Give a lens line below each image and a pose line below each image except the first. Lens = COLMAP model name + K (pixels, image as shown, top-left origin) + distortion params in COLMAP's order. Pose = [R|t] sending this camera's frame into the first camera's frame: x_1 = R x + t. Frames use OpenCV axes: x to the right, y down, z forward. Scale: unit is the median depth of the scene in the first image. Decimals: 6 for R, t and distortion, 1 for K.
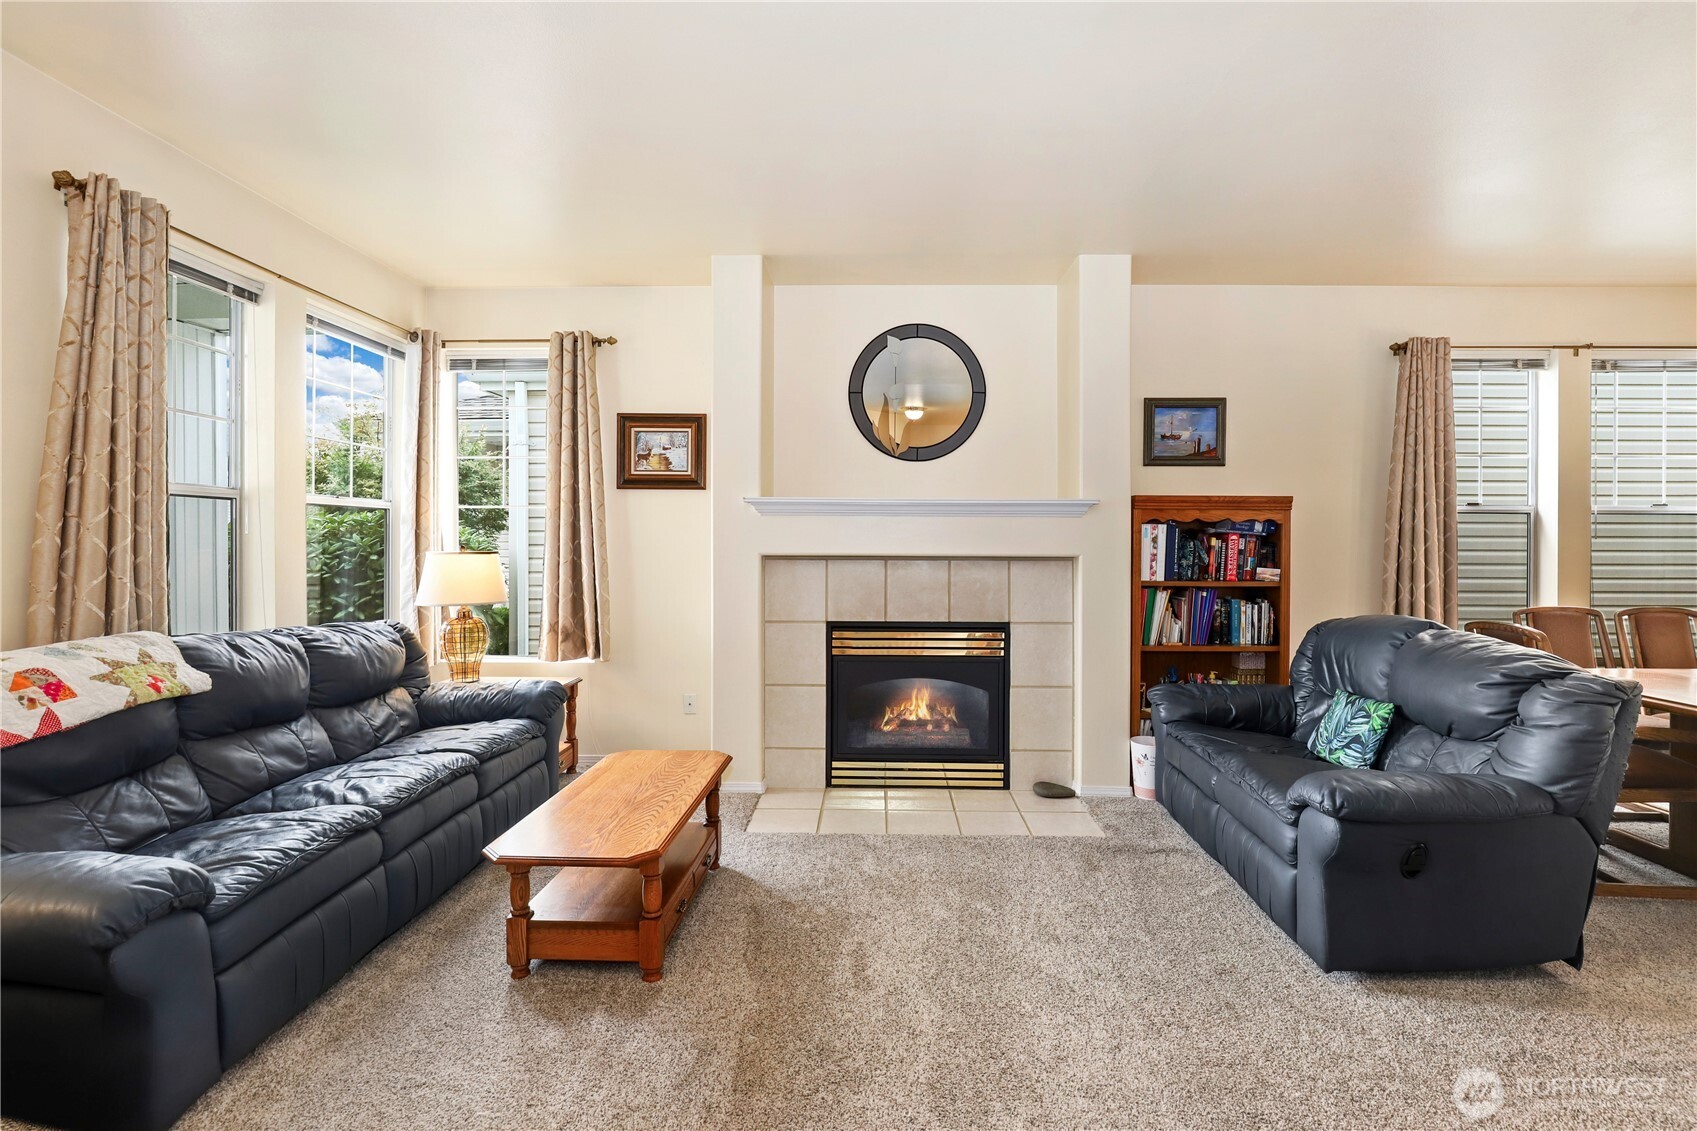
lens RADIAL K [[800.0, 0, 851.4], [0, 800.0, 548.2], [0, 0, 1]] dist [-0.003348, -0.000287]
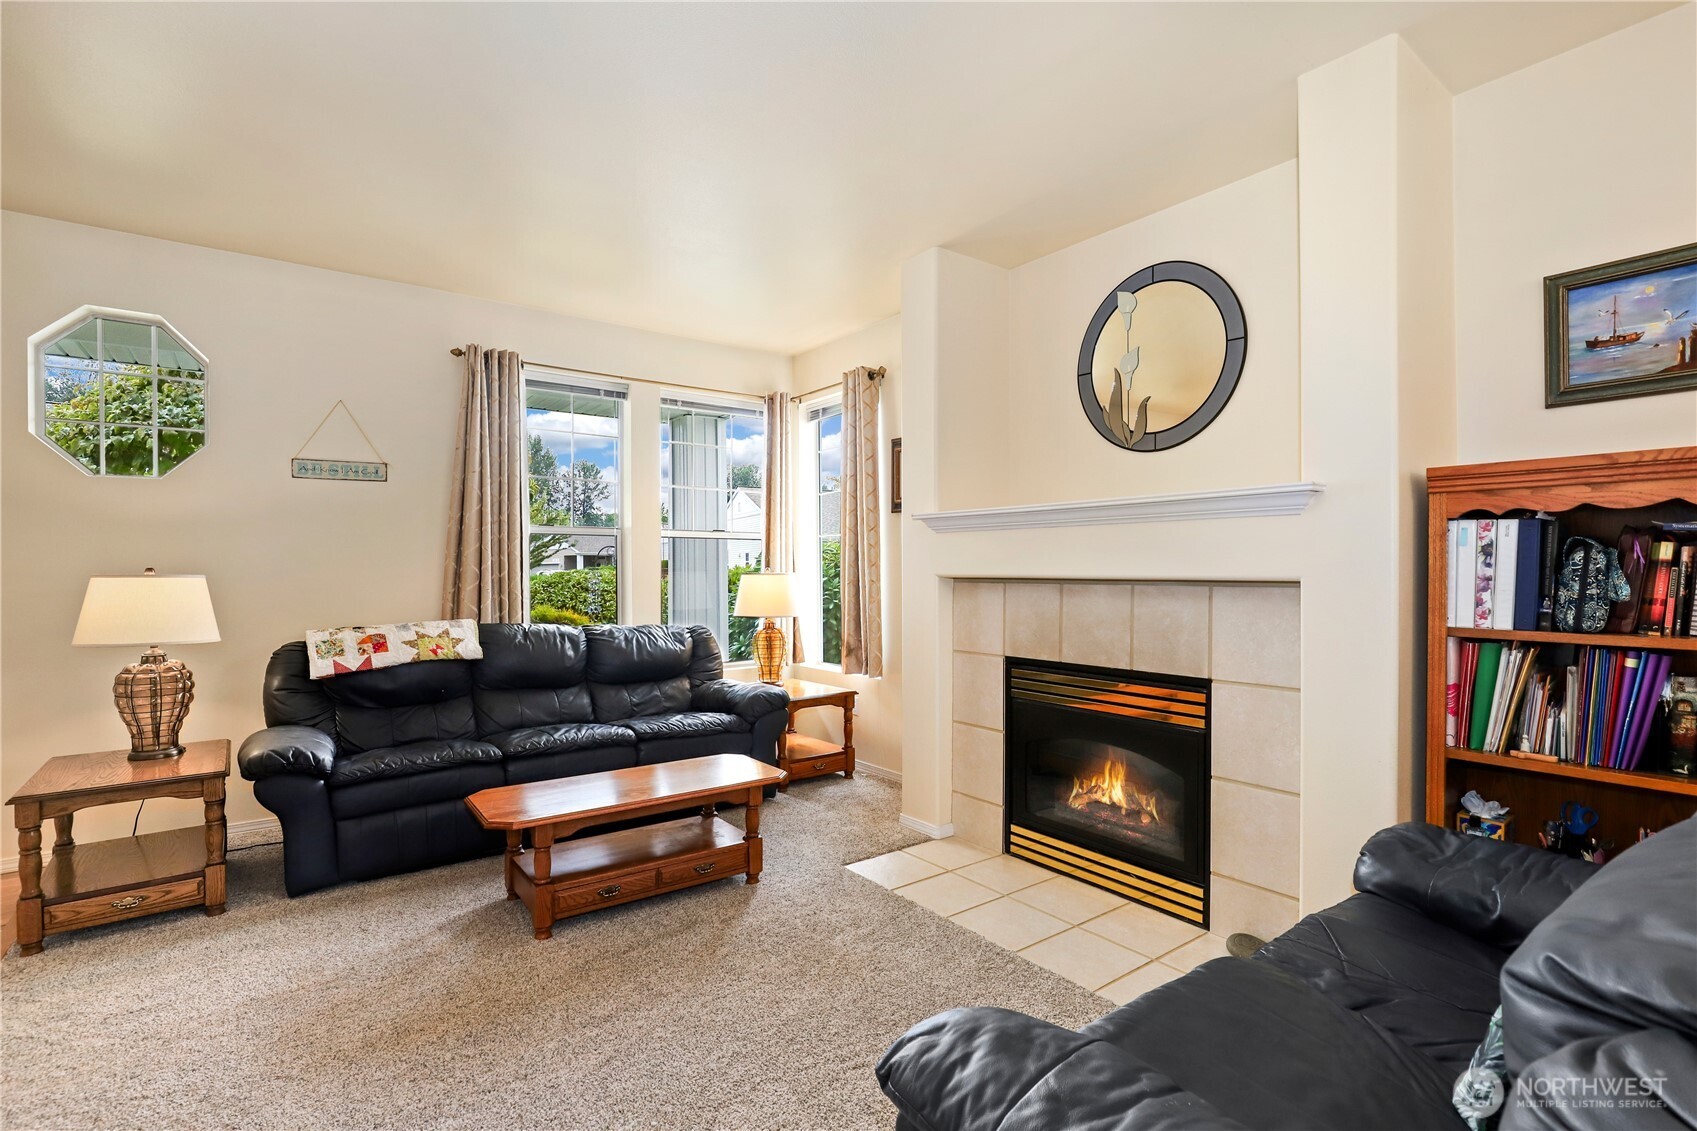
lens RADIAL K [[793.2, 0, 861.1], [0, 793.2, 575.7], [0, 0, 1]] dist [-0.008936, -0.000102]
pose [[0.628083, 0.002109, -0.778144, 0.522800], [-0.003043, 0.999995, 0.000253, 0.007543], [0.778141, 0.002209, 0.628086, 0.359240]]
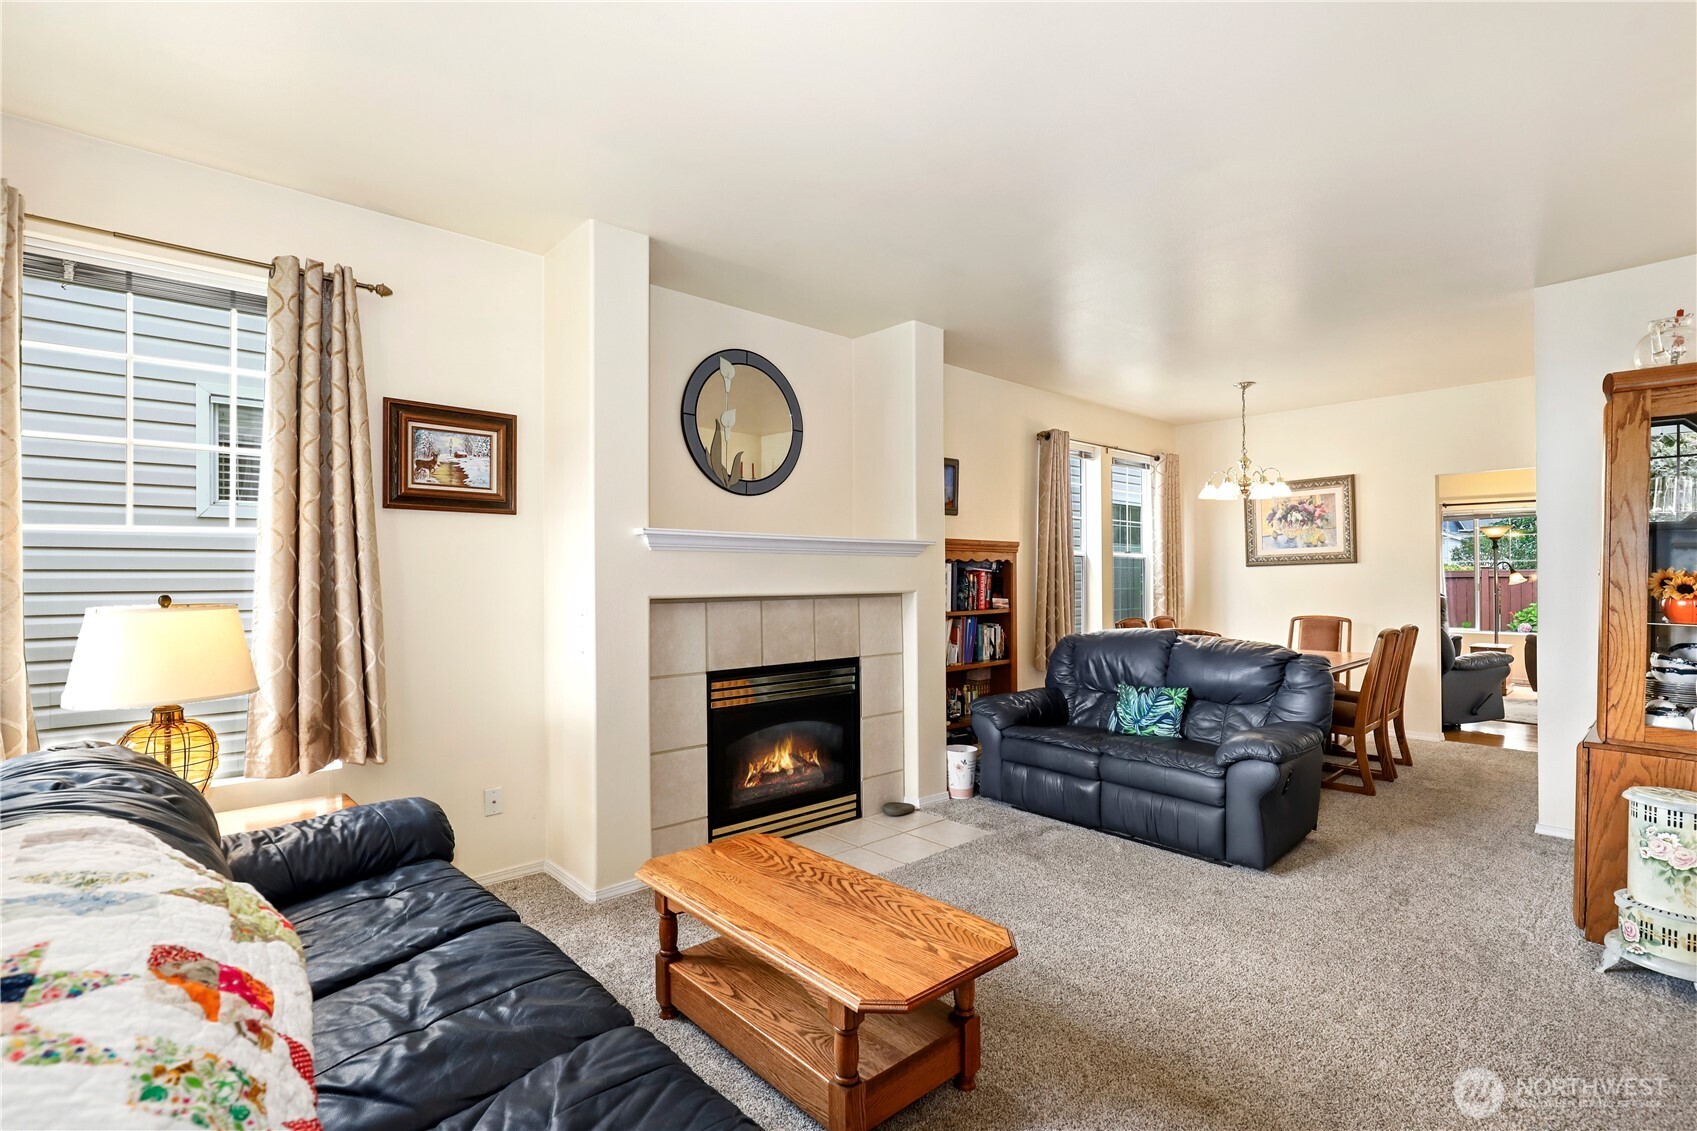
lens RADIAL K [[793.2, 0, 861.1], [0, 793.2, 575.7], [0, 0, 1]] dist [-0.008936, -0.000102]
pose [[0.719814, -0.006483, 0.694137, -0.513437], [0.014035, 0.999888, -0.005215, -0.007283], [-0.694025, 0.013496, 0.719824, 0.251913]]
